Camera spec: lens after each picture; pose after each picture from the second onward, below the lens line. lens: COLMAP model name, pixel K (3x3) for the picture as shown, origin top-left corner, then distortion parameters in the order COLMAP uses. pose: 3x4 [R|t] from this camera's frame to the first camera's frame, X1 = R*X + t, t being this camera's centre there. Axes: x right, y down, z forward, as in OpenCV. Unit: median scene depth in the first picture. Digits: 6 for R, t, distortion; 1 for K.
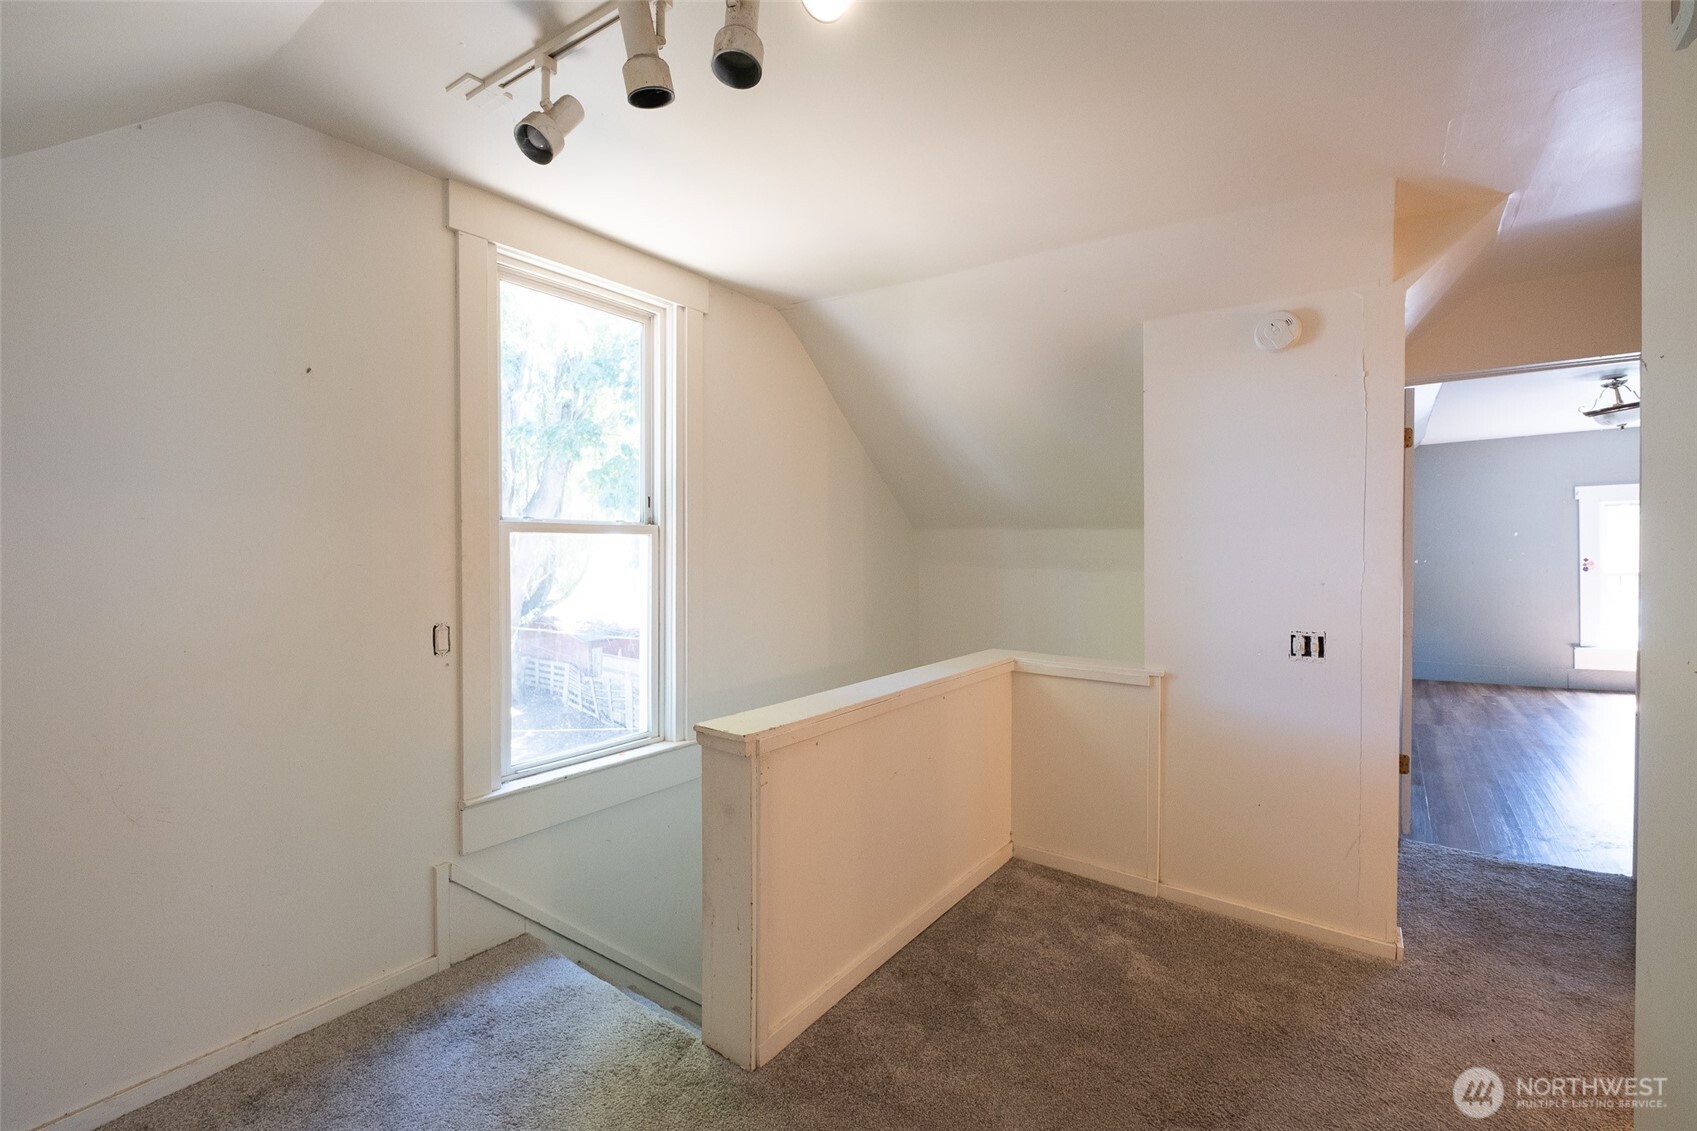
lens RADIAL K [[737.6, 0, 859.0], [0, 737.6, 565.3], [0, 0, 1]] dist [0.000547, -0.000952]
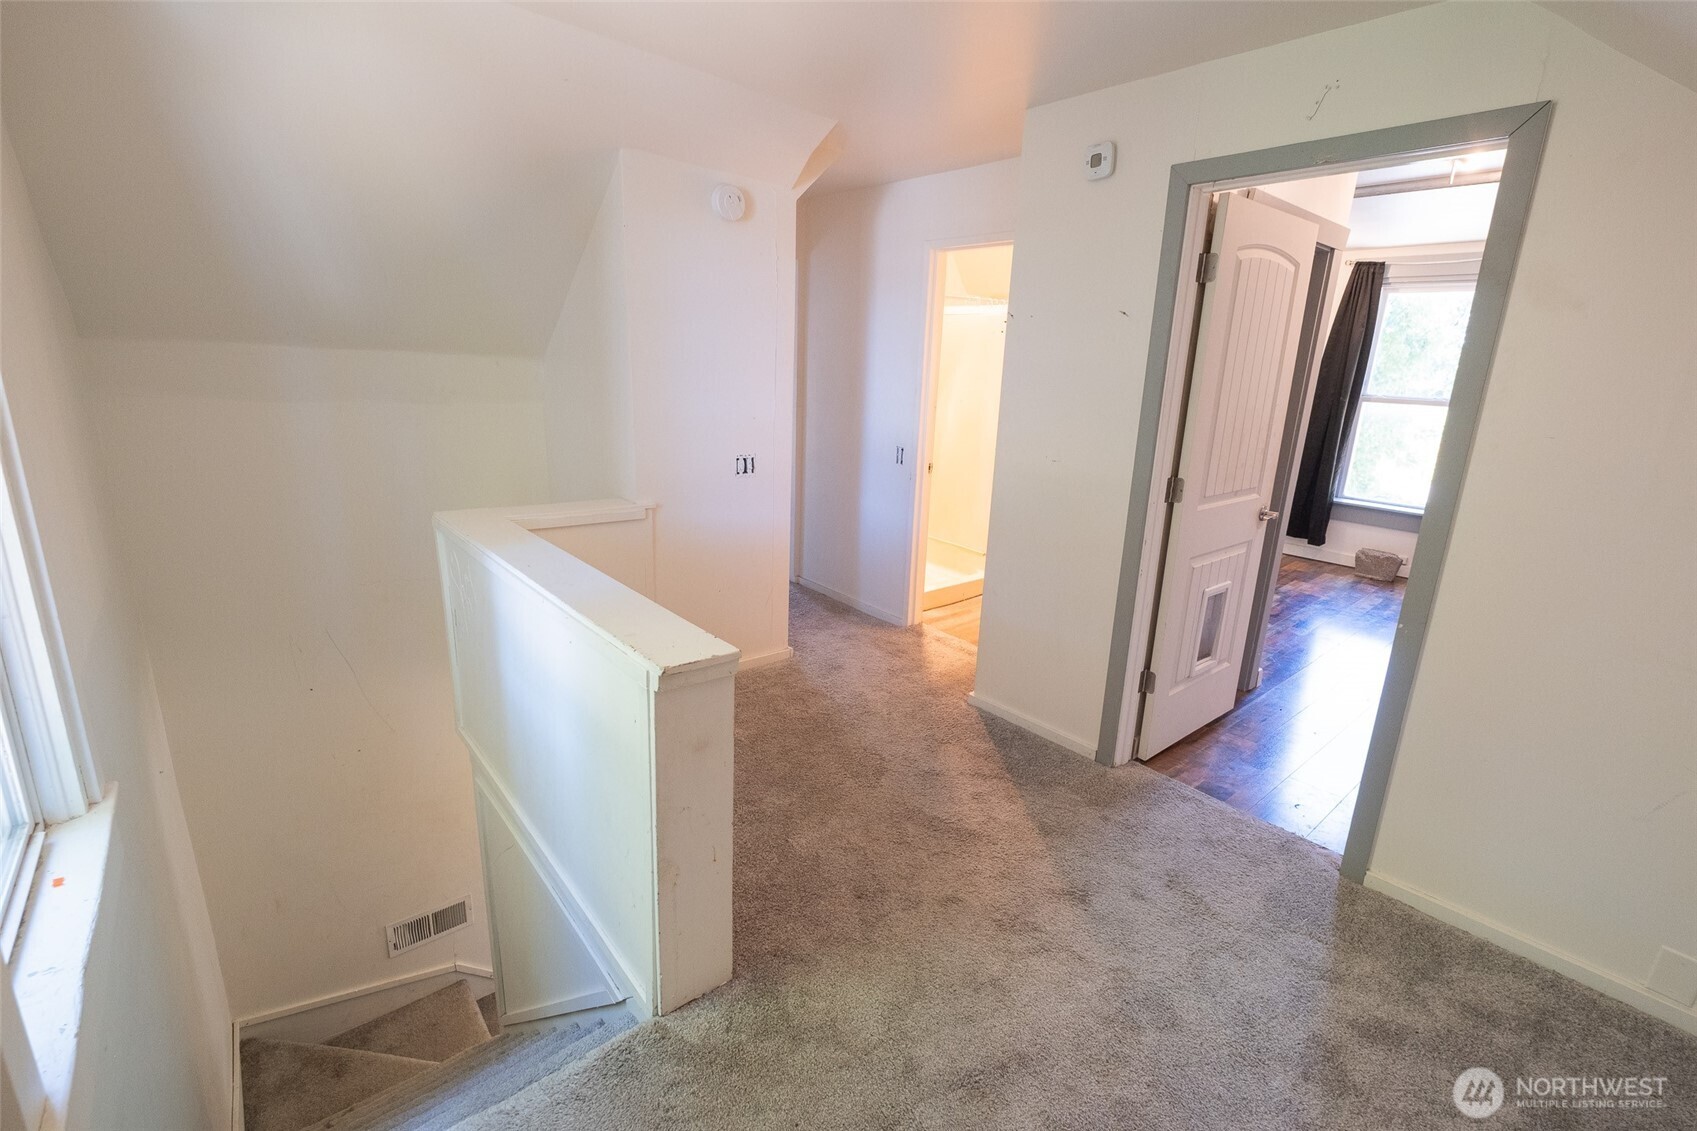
lens RADIAL K [[737.6, 0, 859.0], [0, 737.6, 565.3], [0, 0, 1]] dist [0.000547, -0.000952]
pose [[0.245000, -0.245078, 0.938036, -0.639306], [-0.018182, 0.966192, 0.257183, -0.063423], [-0.969353, -0.080065, 0.232261, 0.477635]]
